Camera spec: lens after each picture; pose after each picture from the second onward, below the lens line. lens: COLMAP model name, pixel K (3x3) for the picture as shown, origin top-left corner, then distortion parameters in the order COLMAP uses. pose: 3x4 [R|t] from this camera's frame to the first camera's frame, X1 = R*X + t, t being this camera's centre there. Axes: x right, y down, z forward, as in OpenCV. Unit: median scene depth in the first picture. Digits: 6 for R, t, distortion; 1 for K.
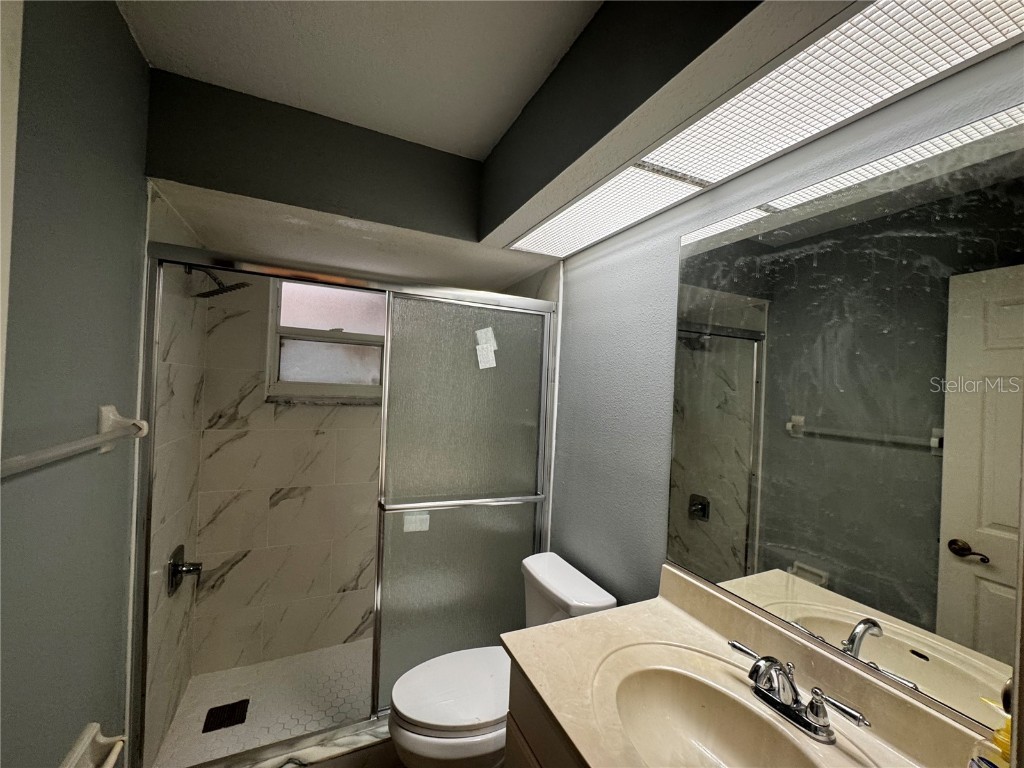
lens RADIAL K [[409.5, 0, 510.4], [0, 409.5, 383.6], [0, 0, 1]] dist [-0.004735, 0.000756]
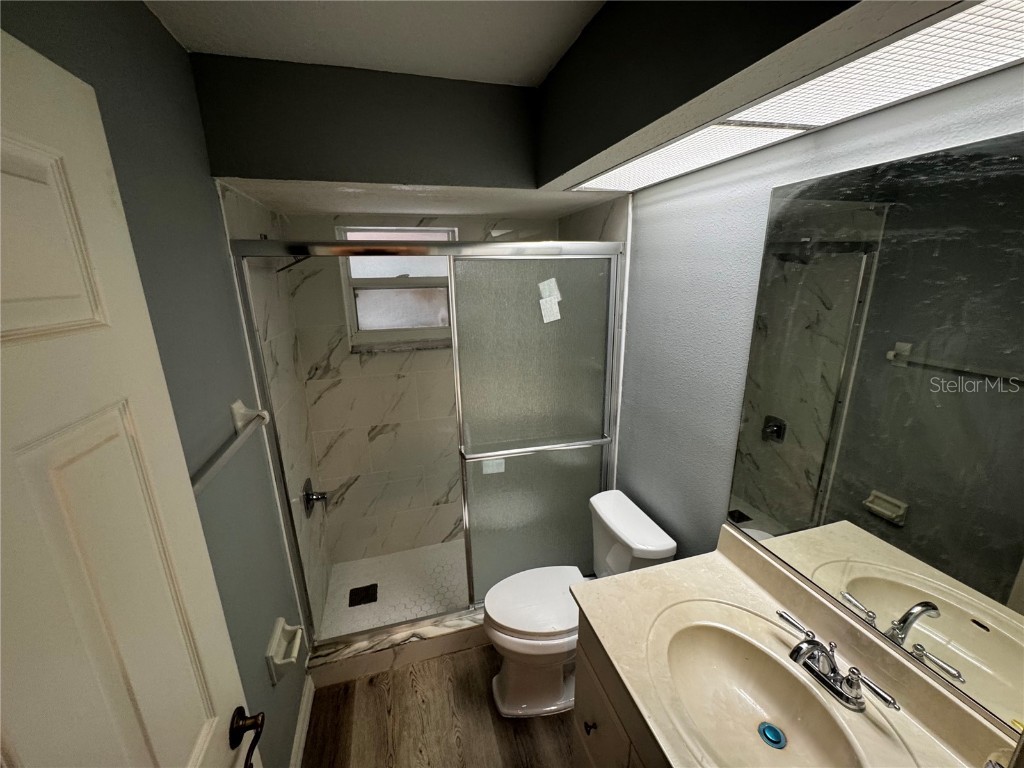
lens RADIAL K [[409.5, 0, 510.6], [0, 409.5, 383.8], [0, 0, 1]] dist [-0.004735, 0.000756]
pose [[0.985576, -0.019513, -0.168105, 0.010375], [0.063203, 0.963898, 0.258661, -0.170759], [0.156988, -0.265555, 0.951228, -0.003759]]
